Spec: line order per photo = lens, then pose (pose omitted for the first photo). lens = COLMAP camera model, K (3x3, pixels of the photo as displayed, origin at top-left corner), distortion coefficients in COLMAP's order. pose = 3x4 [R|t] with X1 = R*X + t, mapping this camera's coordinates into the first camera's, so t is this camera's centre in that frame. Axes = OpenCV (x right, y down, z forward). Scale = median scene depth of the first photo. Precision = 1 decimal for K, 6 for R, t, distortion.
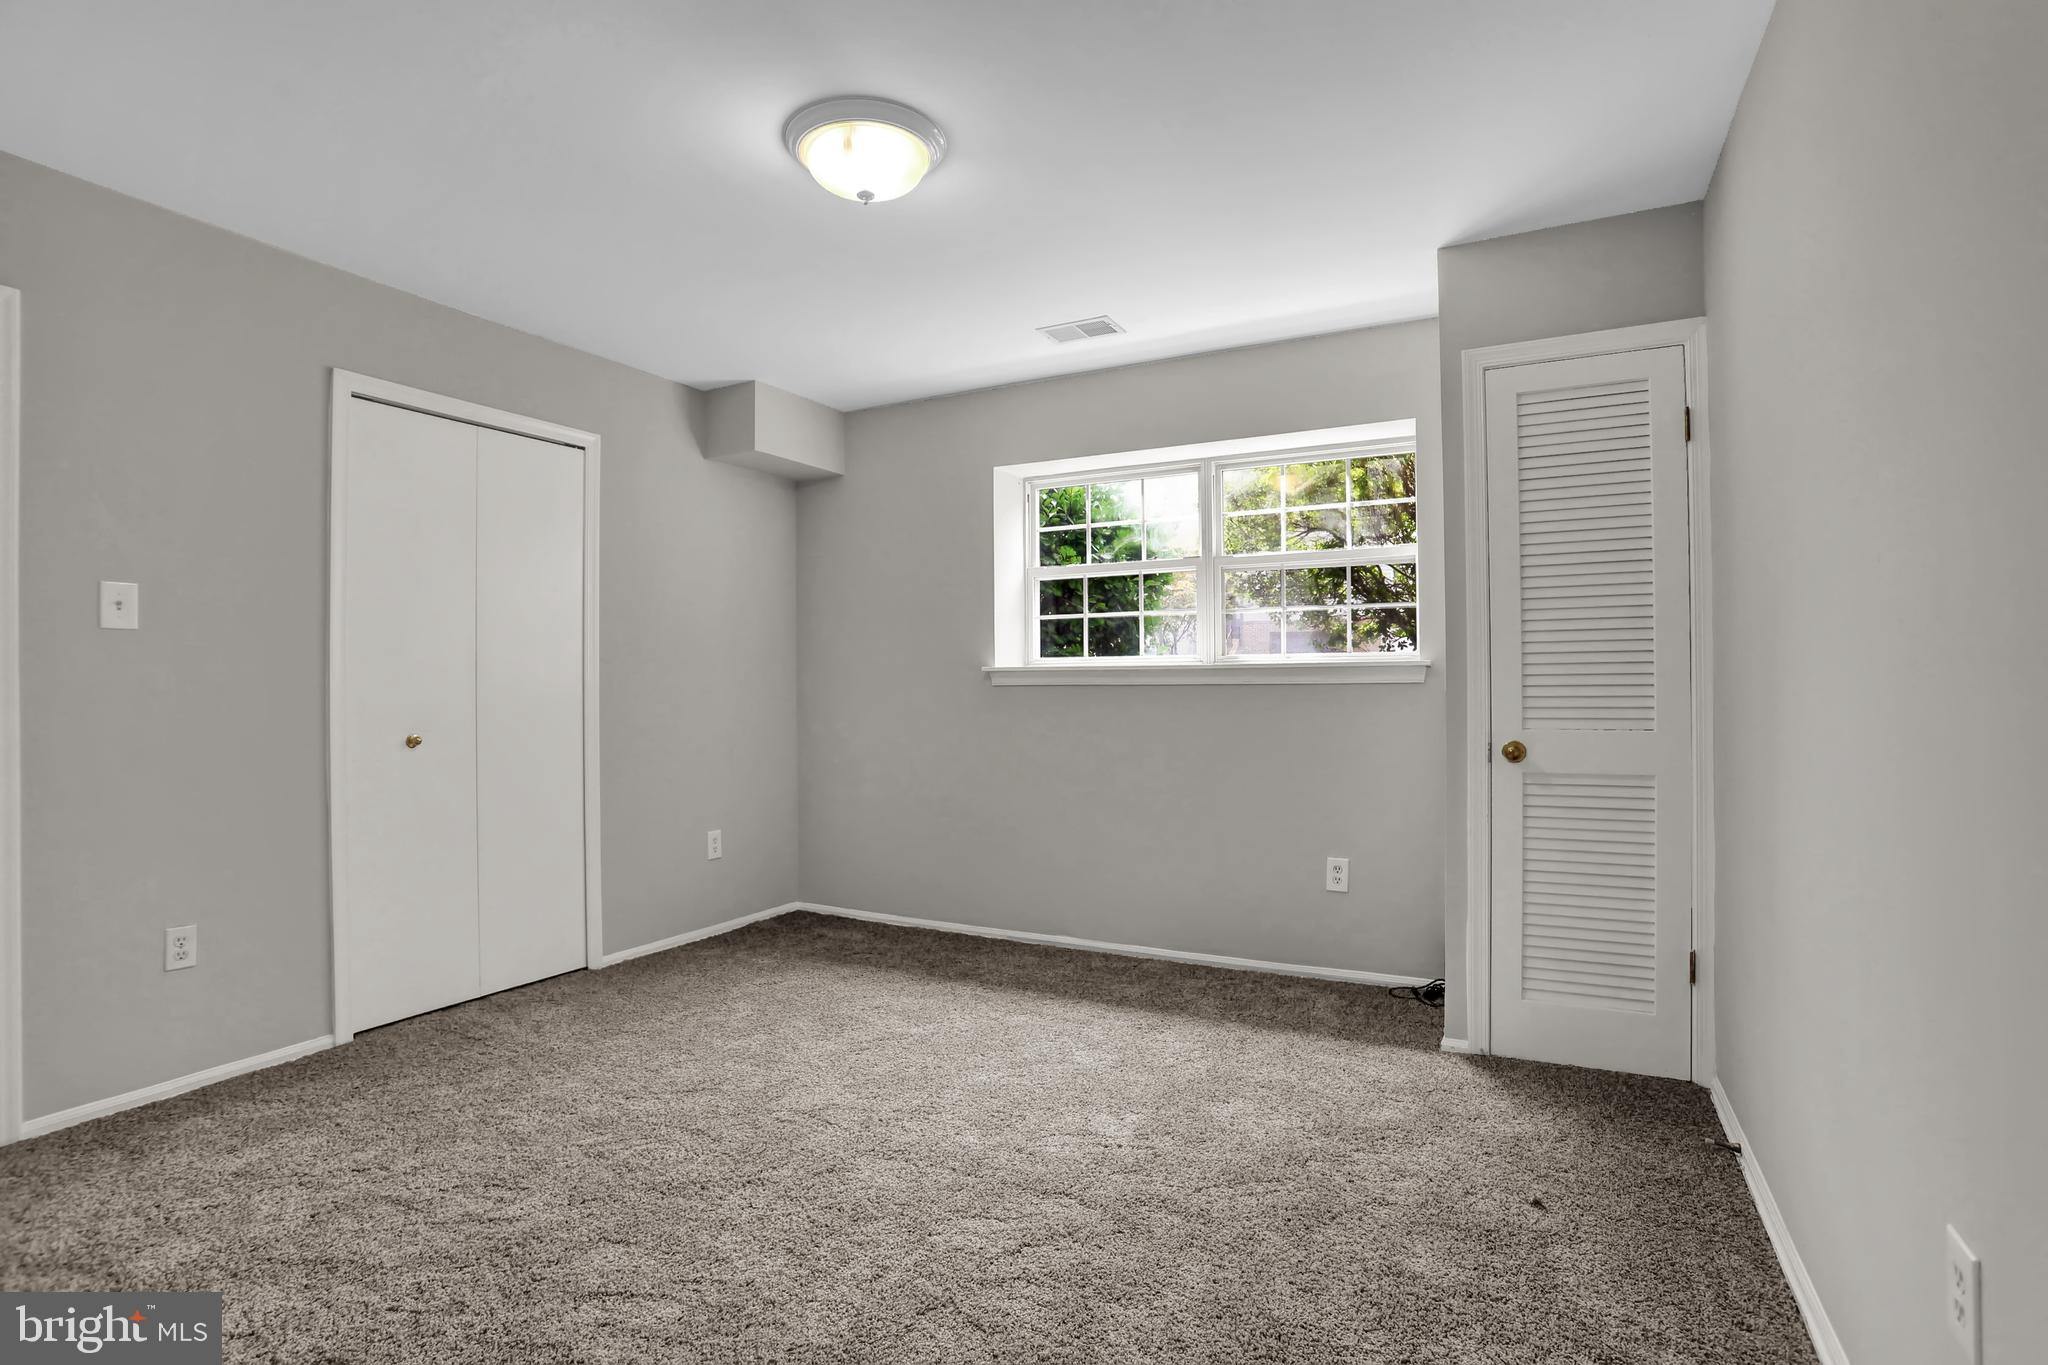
lens RADIAL K [[1019.5, 0, 1026.8], [0, 1019.5, 686.2], [0, 0, 1]] dist [-0.025167, 0.005158]
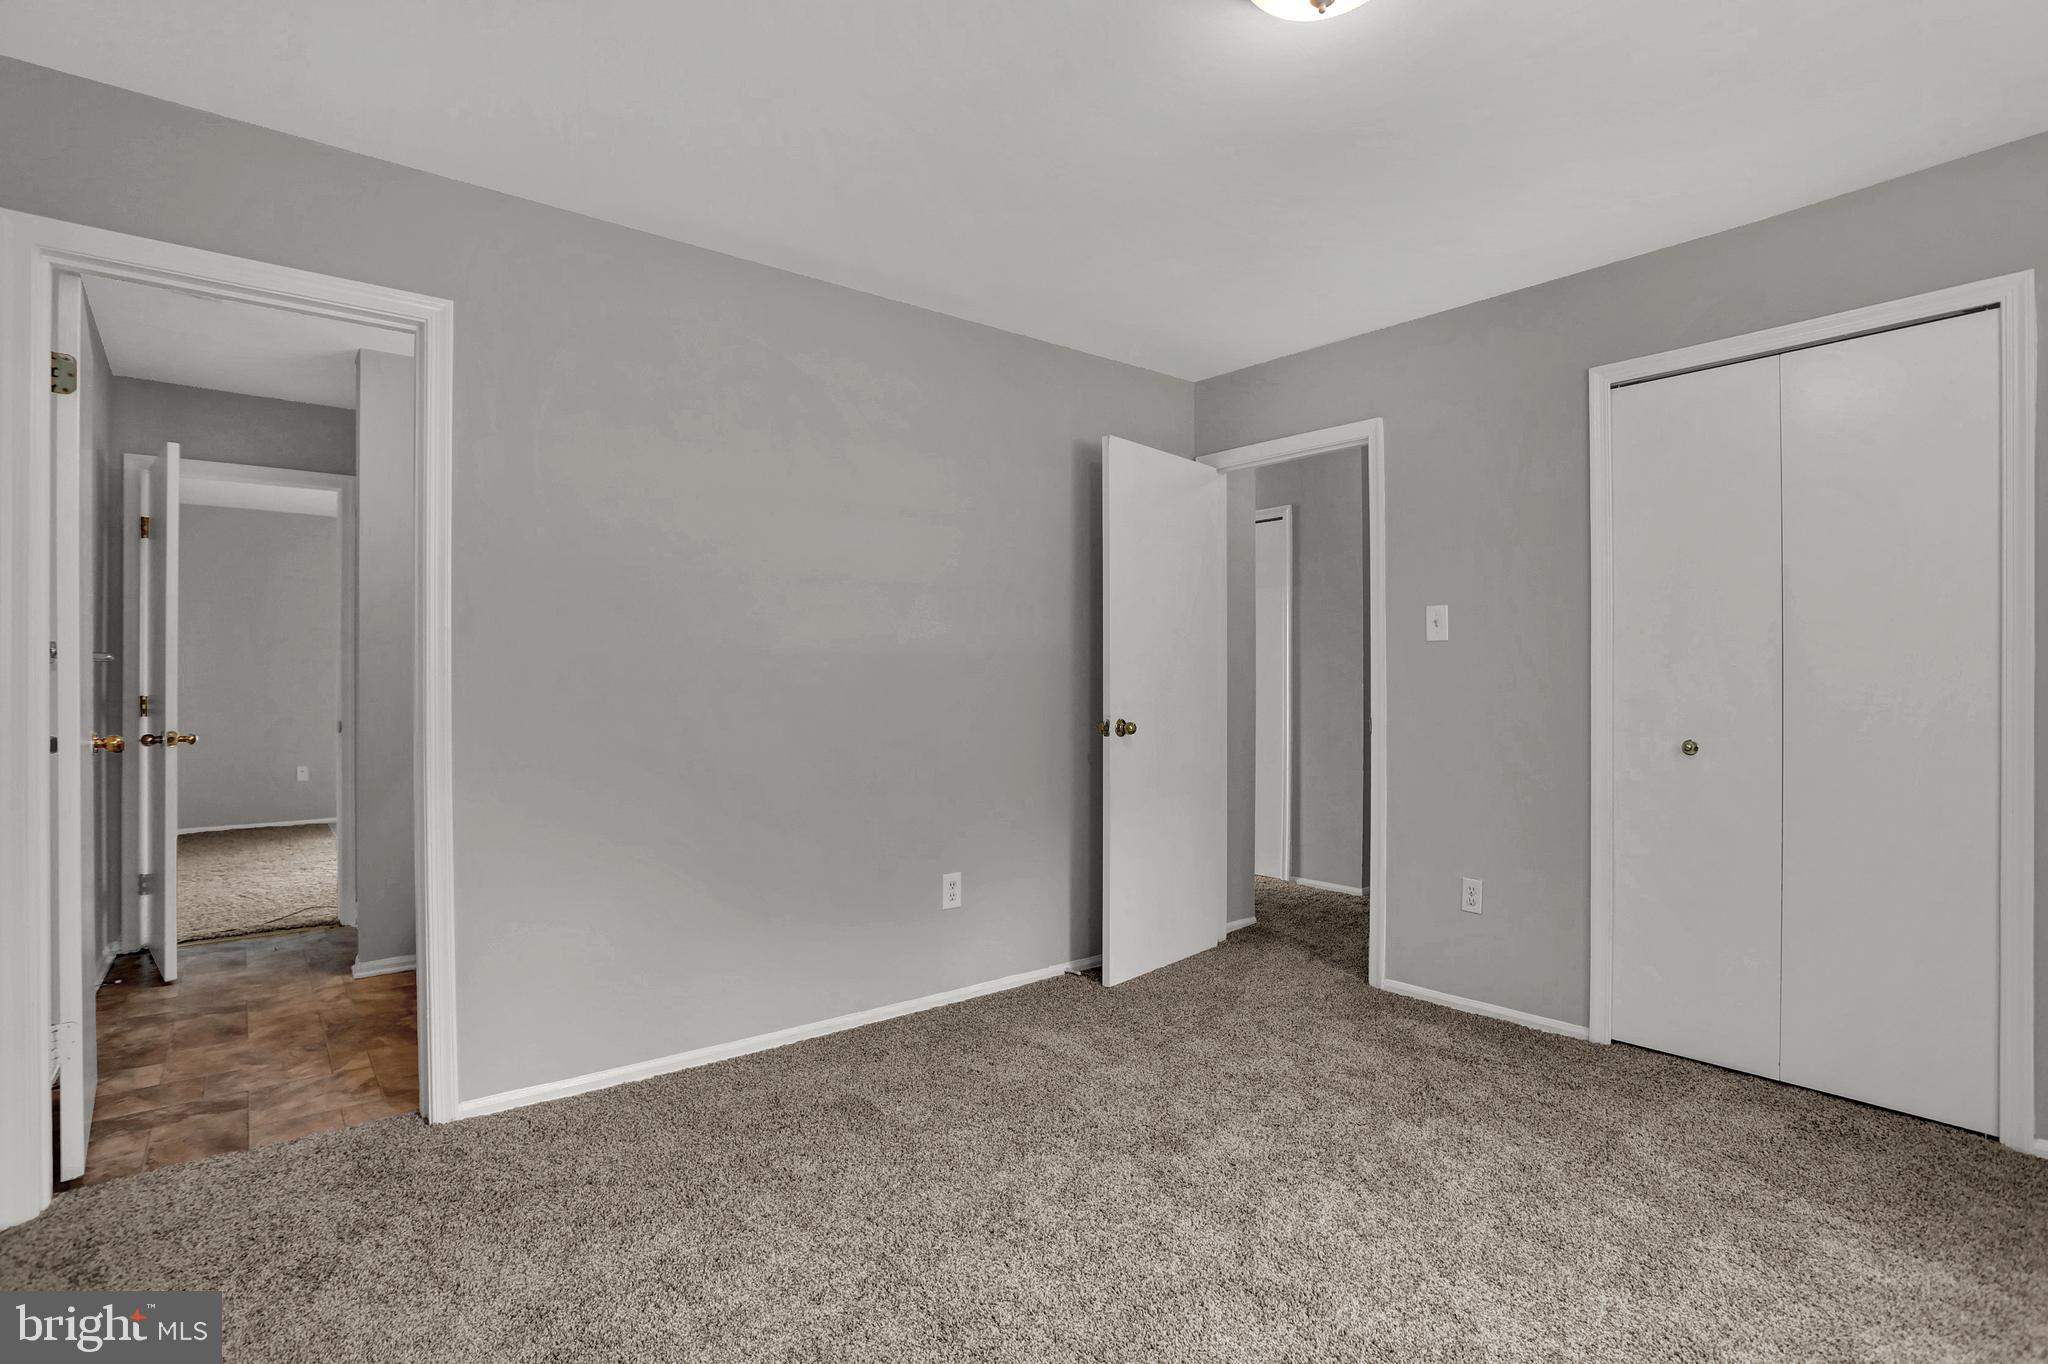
lens RADIAL K [[1019.5, 0, 1033.8], [0, 1019.5, 681.1], [0, 0, 1]] dist [-0.025167, 0.005158]
pose [[-0.395927, 0.004105, -0.918273, 0.467224], [0.001374, 0.999992, 0.003878, -0.008566], [0.918281, 0.000273, -0.395930, 0.898529]]
